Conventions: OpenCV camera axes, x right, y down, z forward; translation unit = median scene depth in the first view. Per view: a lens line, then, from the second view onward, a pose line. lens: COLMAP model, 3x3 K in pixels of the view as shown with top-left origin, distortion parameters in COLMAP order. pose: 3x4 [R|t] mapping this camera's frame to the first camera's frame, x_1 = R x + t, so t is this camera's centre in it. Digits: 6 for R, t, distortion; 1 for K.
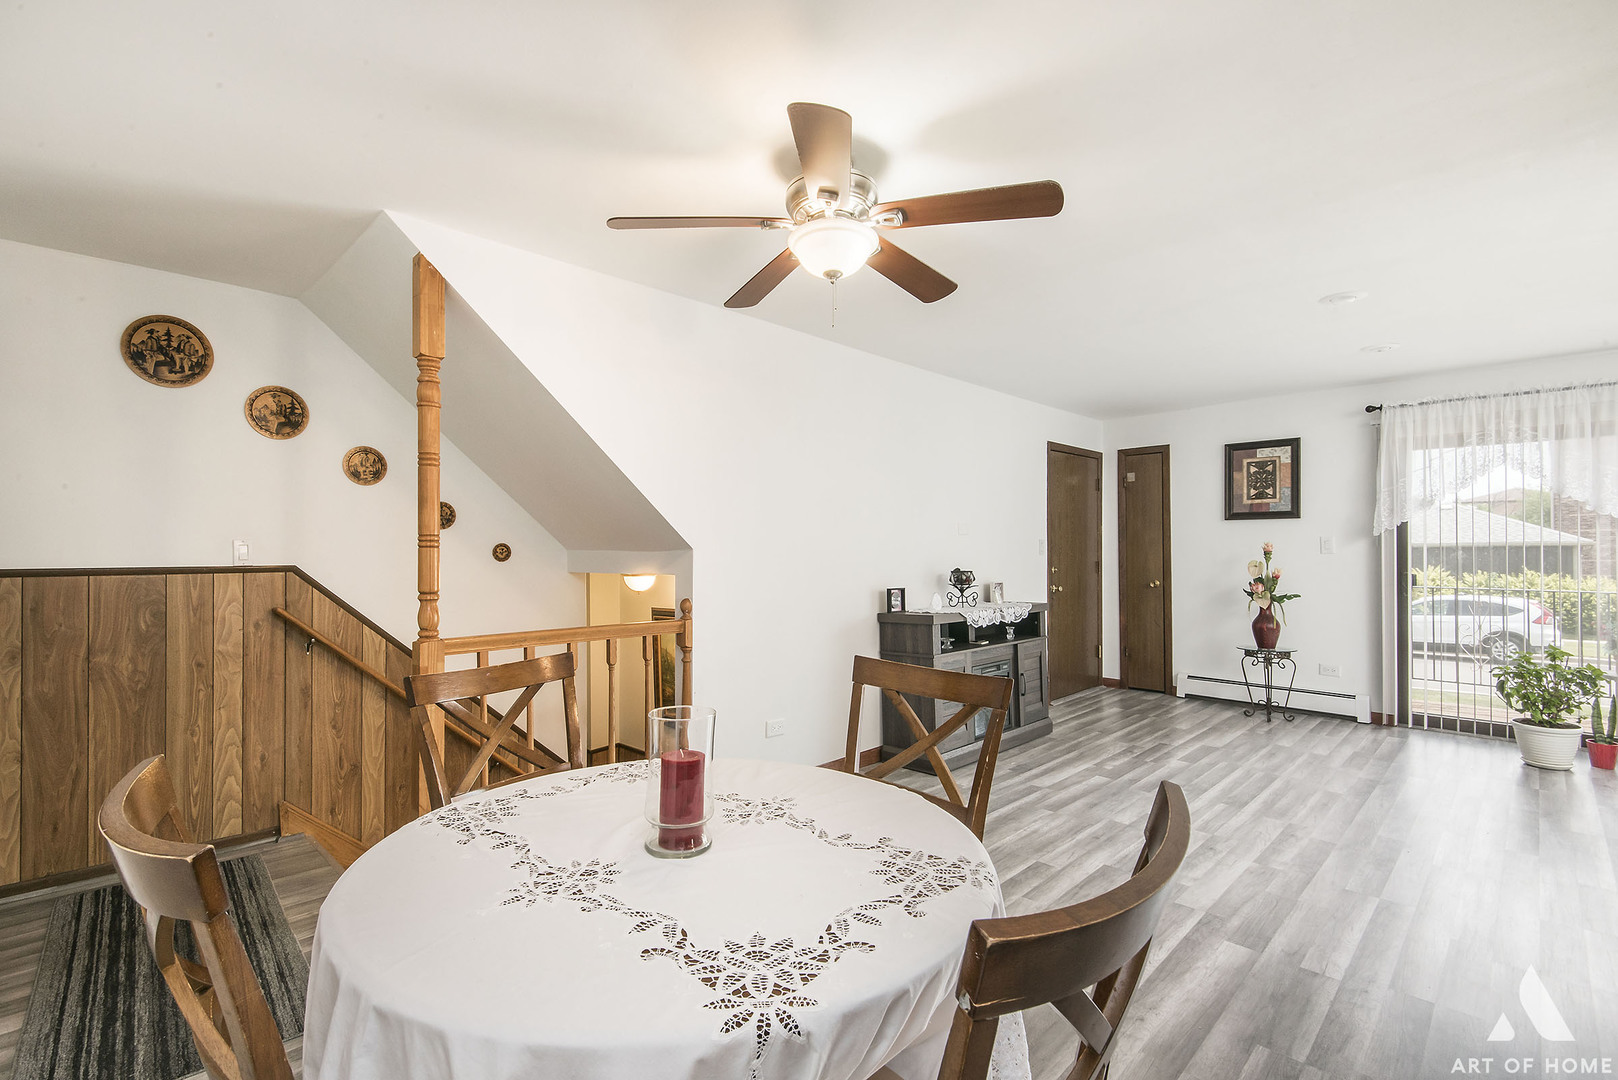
lens RADIAL K [[709.0, 0, 808.3], [0, 709.0, 541.9], [0, 0, 1]] dist [0.018708, -0.007749]
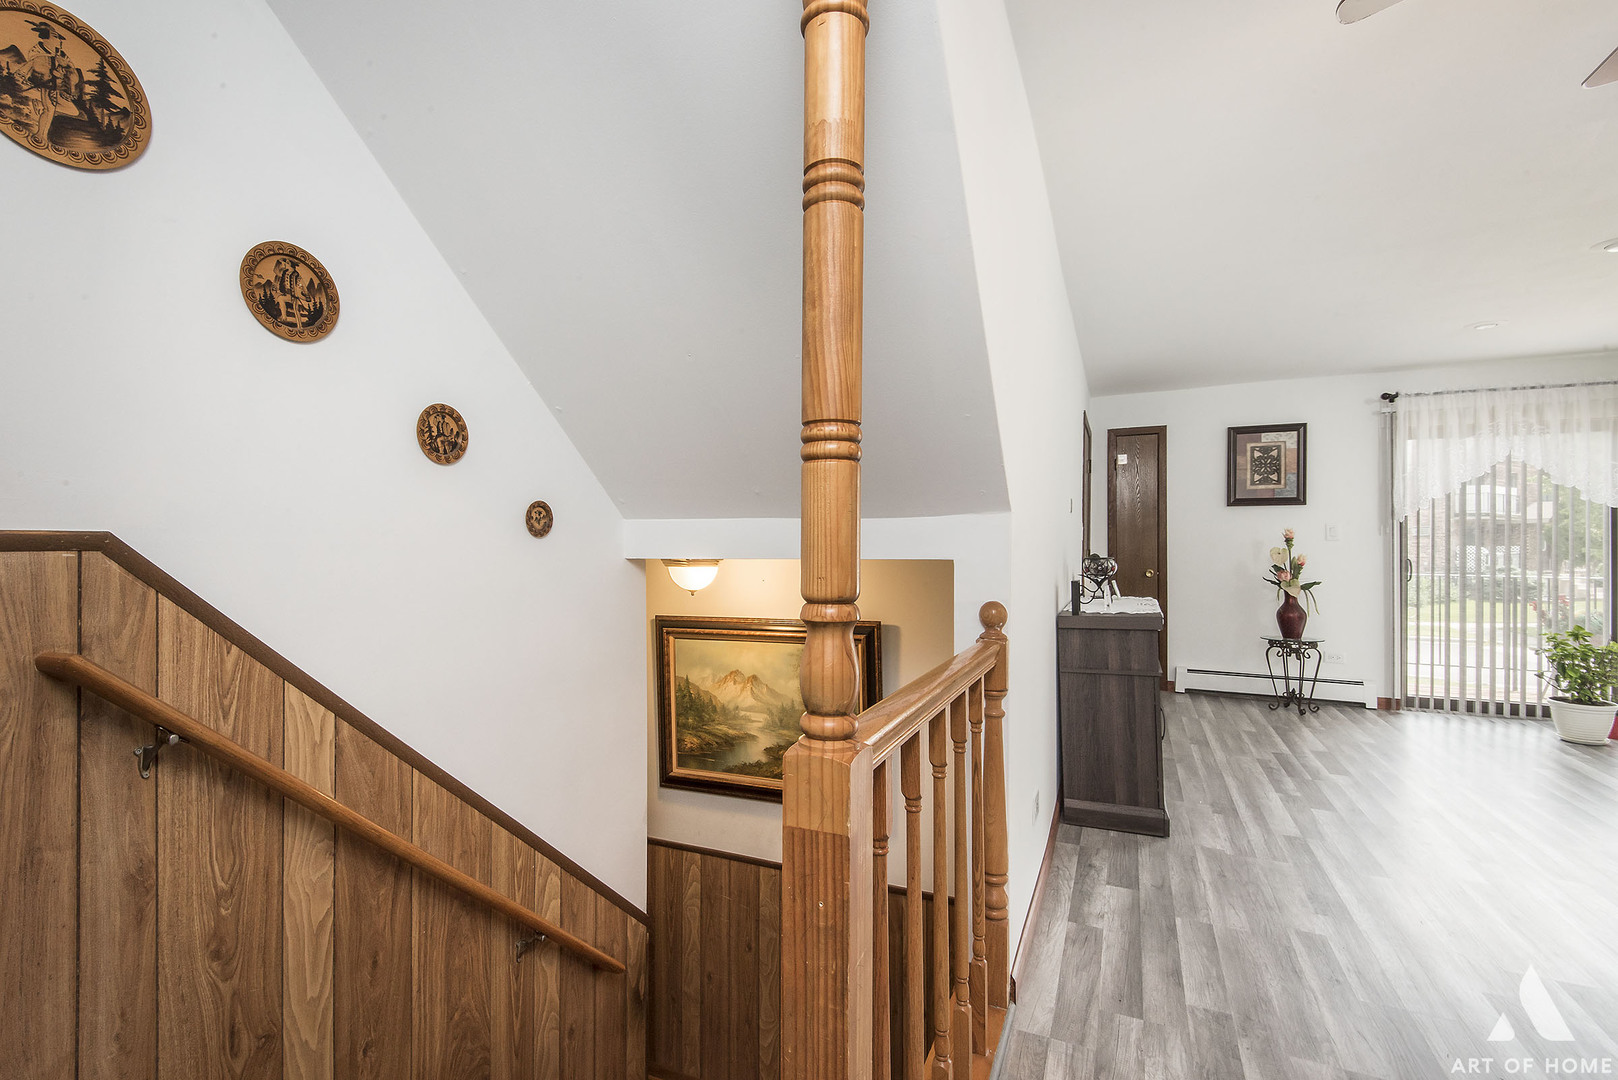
lens RADIAL K [[709.0, 0, 802.3], [0, 709.0, 541.5], [0, 0, 1]] dist [0.018708, -0.007749]
pose [[0.936230, 0.007031, 0.351318, -0.330717], [-0.009043, 0.999951, 0.004087, 0.021007], [-0.351272, -0.007003, 0.936247, 0.346288]]
